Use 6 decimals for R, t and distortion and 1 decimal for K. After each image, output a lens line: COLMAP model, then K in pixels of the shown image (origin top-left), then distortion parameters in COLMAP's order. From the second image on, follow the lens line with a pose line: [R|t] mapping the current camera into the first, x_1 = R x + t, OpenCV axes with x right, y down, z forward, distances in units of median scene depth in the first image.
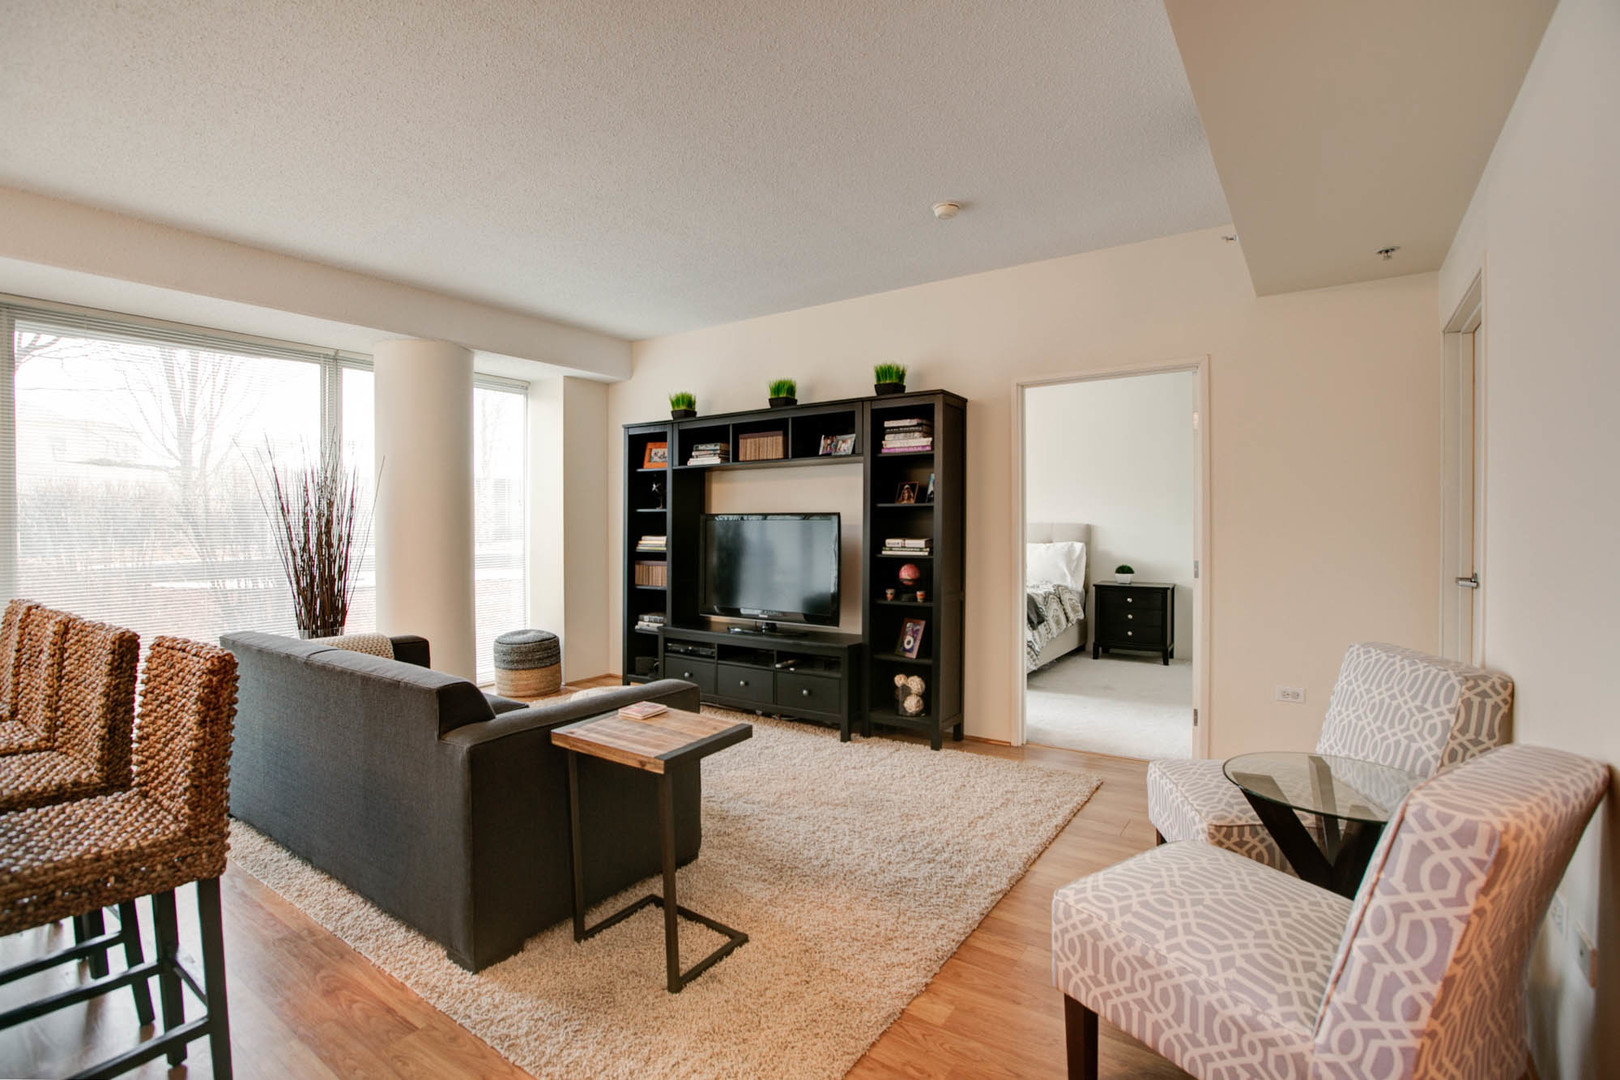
lens RADIAL K [[761.6, 0, 802.5], [0, 761.6, 537.1], [0, 0, 1]] dist [-0.062448, 0.021634]
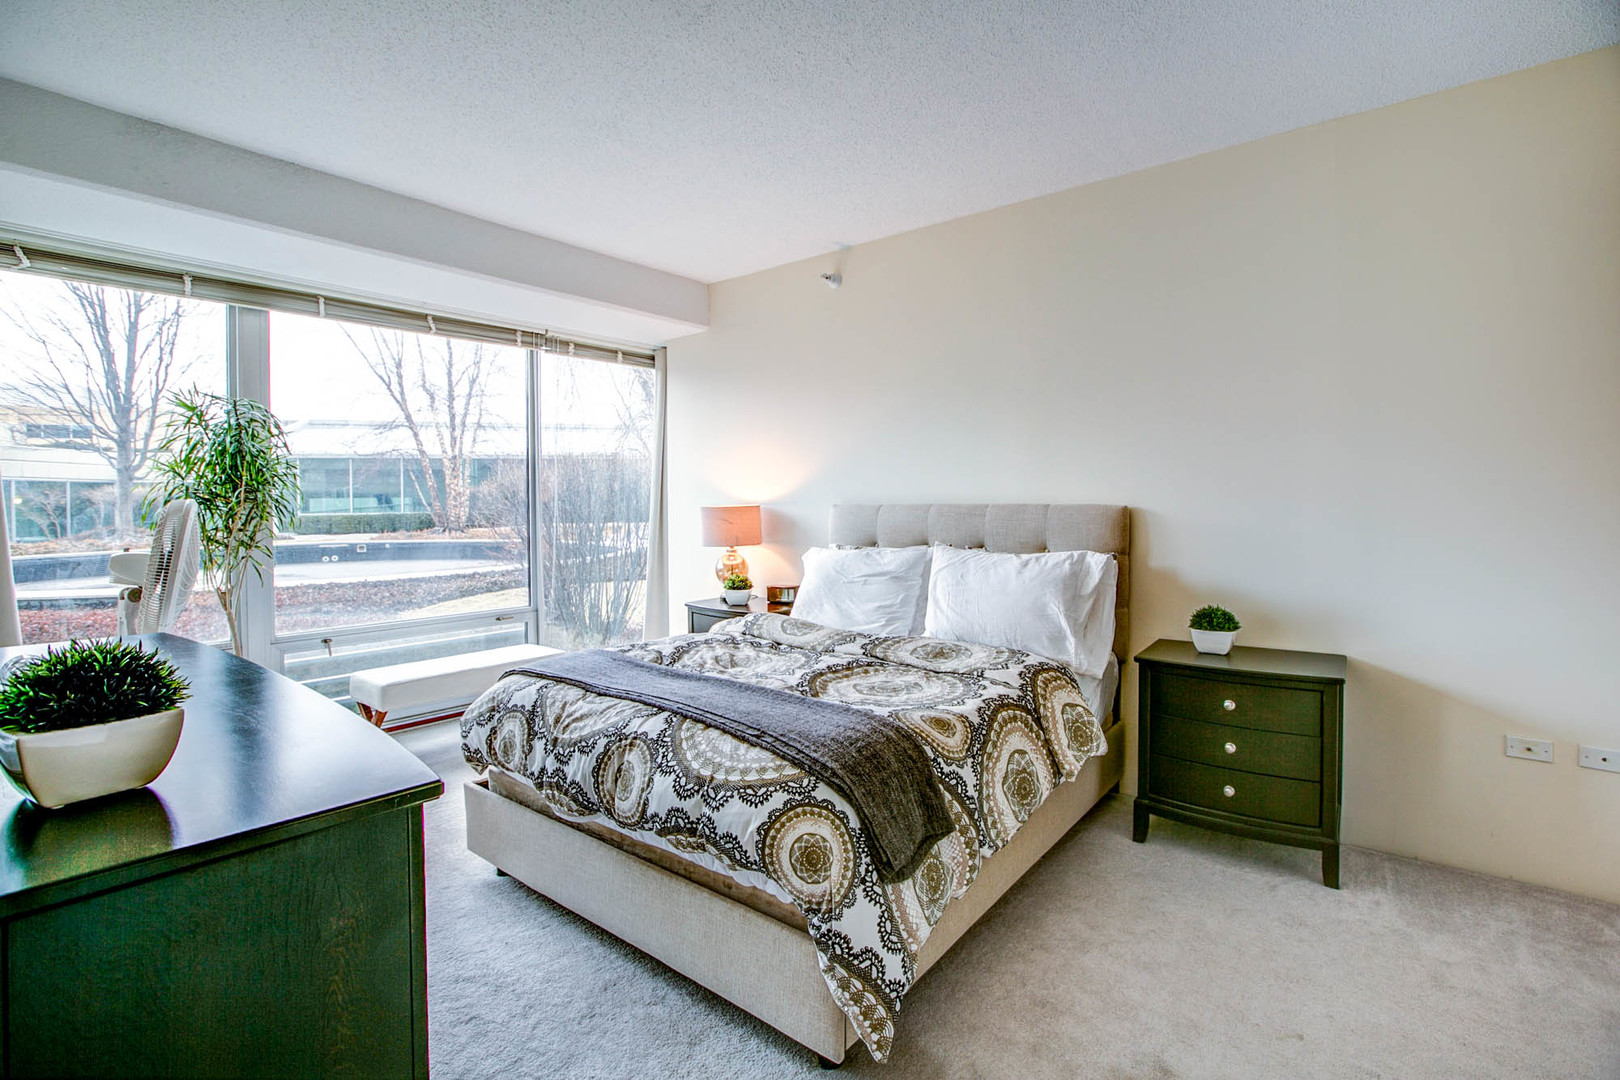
lens RADIAL K [[761.6, 0, 802.5], [0, 761.6, 537.1], [0, 0, 1]] dist [-0.062448, 0.021634]
pose [[0.997380, -0.005329, -0.072149, 0.238631], [0.006436, 0.999865, 0.015115, -0.008446], [0.072059, -0.015540, 0.997279, 0.590339]]
